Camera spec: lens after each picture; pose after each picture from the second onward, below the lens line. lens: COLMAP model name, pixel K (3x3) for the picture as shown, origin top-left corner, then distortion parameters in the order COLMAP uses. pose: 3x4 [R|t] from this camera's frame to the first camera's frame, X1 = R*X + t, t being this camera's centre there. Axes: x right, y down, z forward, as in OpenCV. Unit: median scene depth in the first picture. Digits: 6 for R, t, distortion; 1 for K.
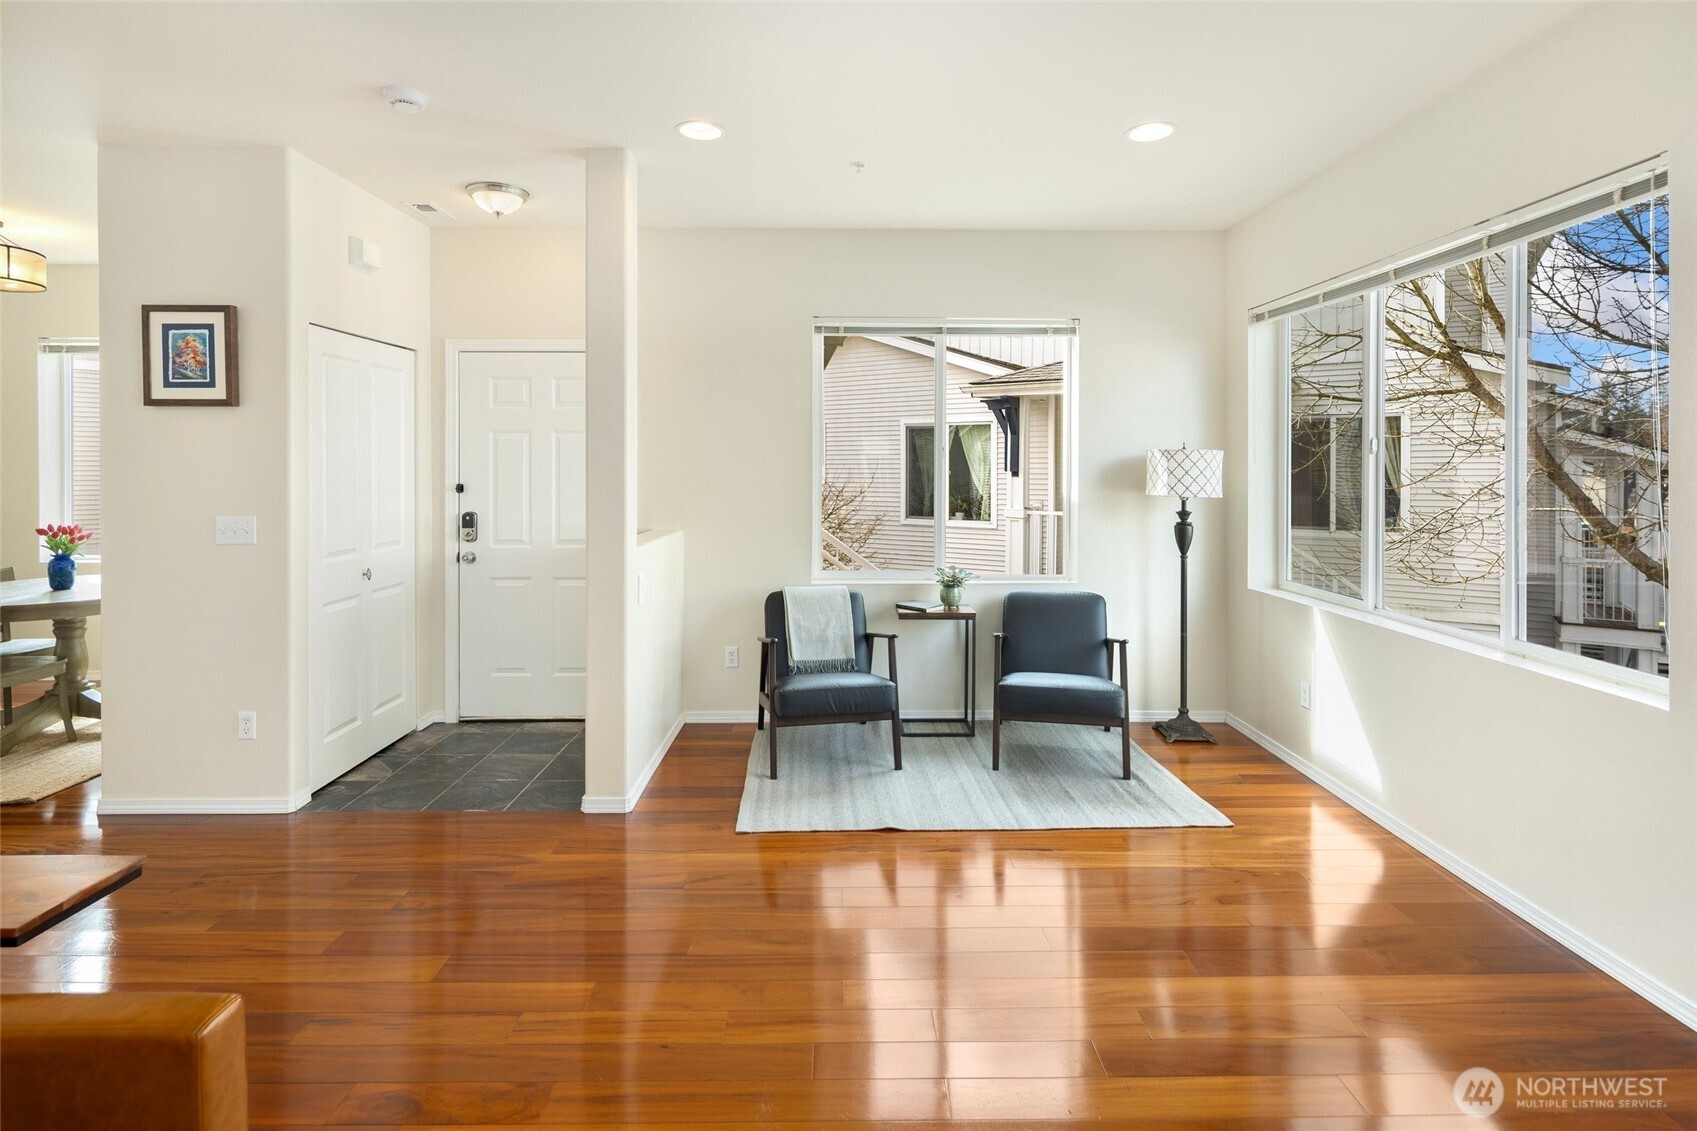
lens RADIAL K [[838.7, 0, 847.8], [0, 838.7, 471.8], [0, 0, 1]] dist [0.001667, -0.000439]
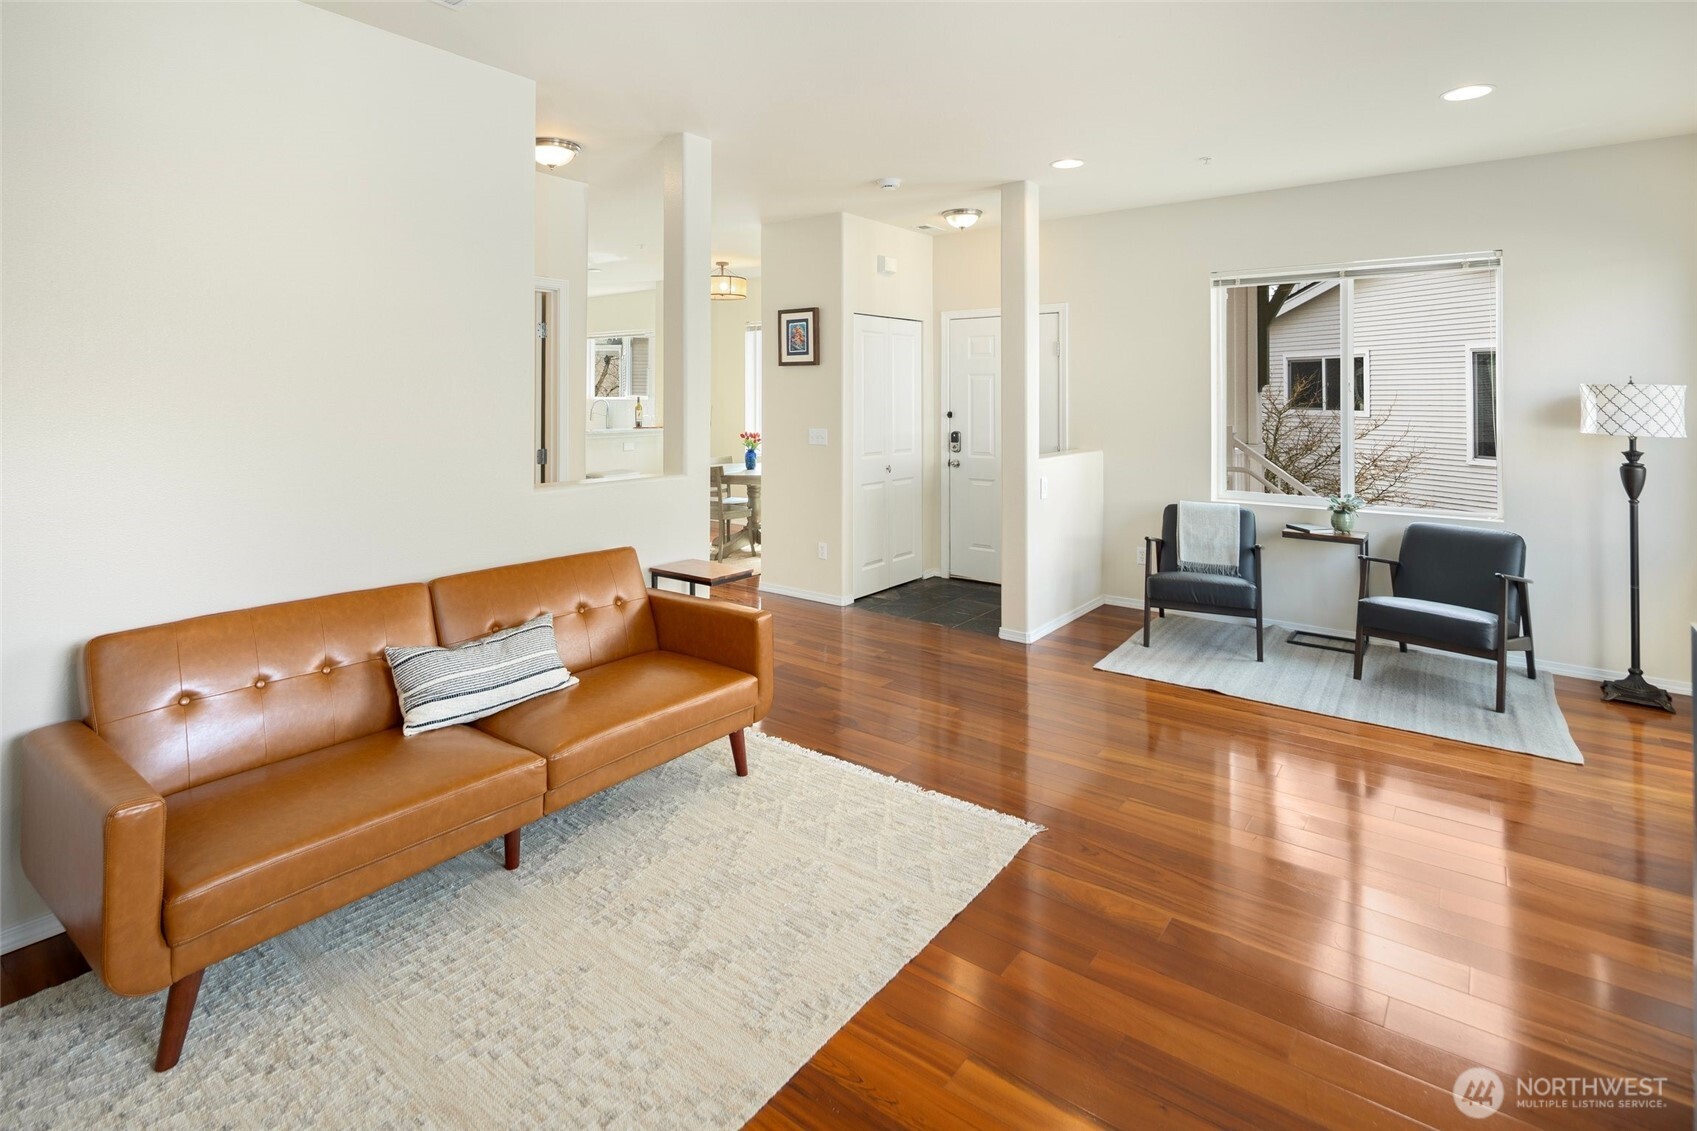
lens RADIAL K [[839.5, 0, 850.9], [0, 839.5, 384.0], [0, 0, 1]] dist [0.001260, -0.000161]
pose [[0.789335, -0.007744, -0.613914, 0.297369], [-0.004771, 0.999813, -0.018746, -0.005385], [0.613944, 0.017726, 0.789151, -0.248875]]
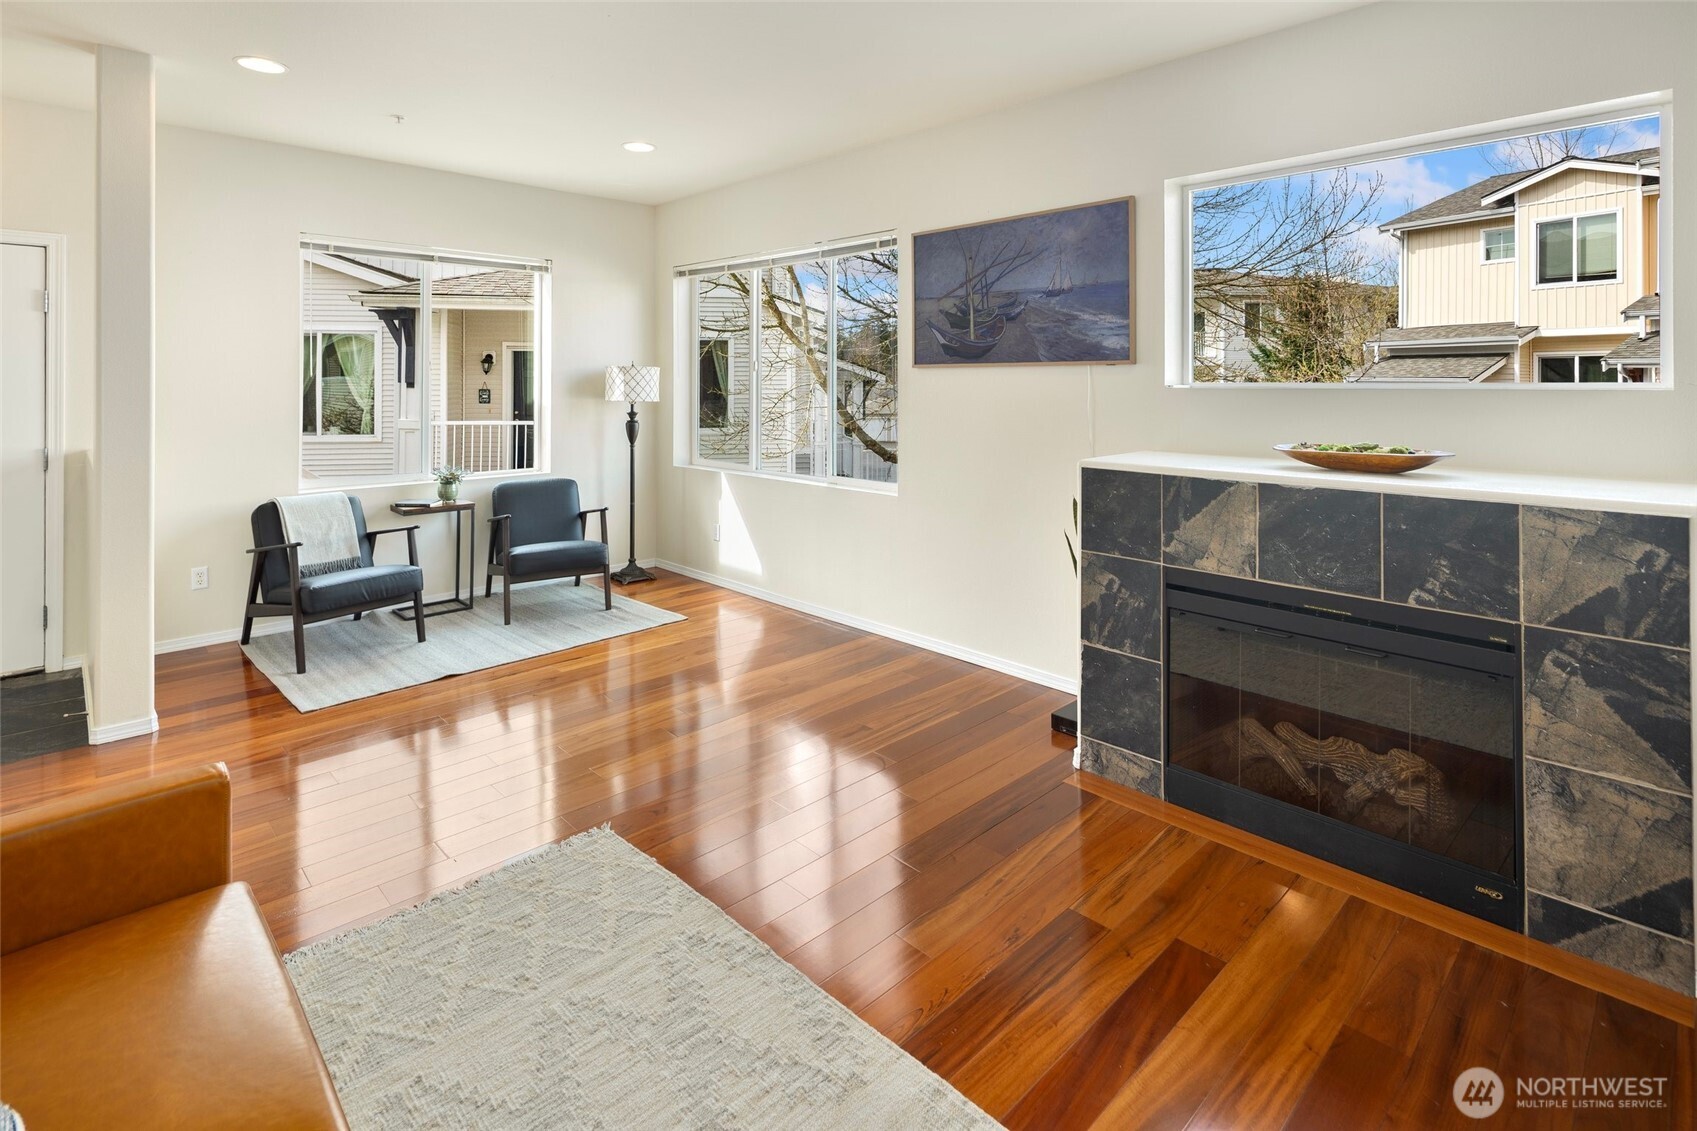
lens RADIAL K [[829.1, 0, 843.5], [0, 829.1, 376.8], [0, 0, 1]] dist [0.011142, 0.000088]
pose [[0.729302, 0.002197, 0.684188, -0.270140], [0.002530, 0.999979, -0.005908, -0.001079], [-0.684187, 0.006040, 0.729282, -0.209277]]
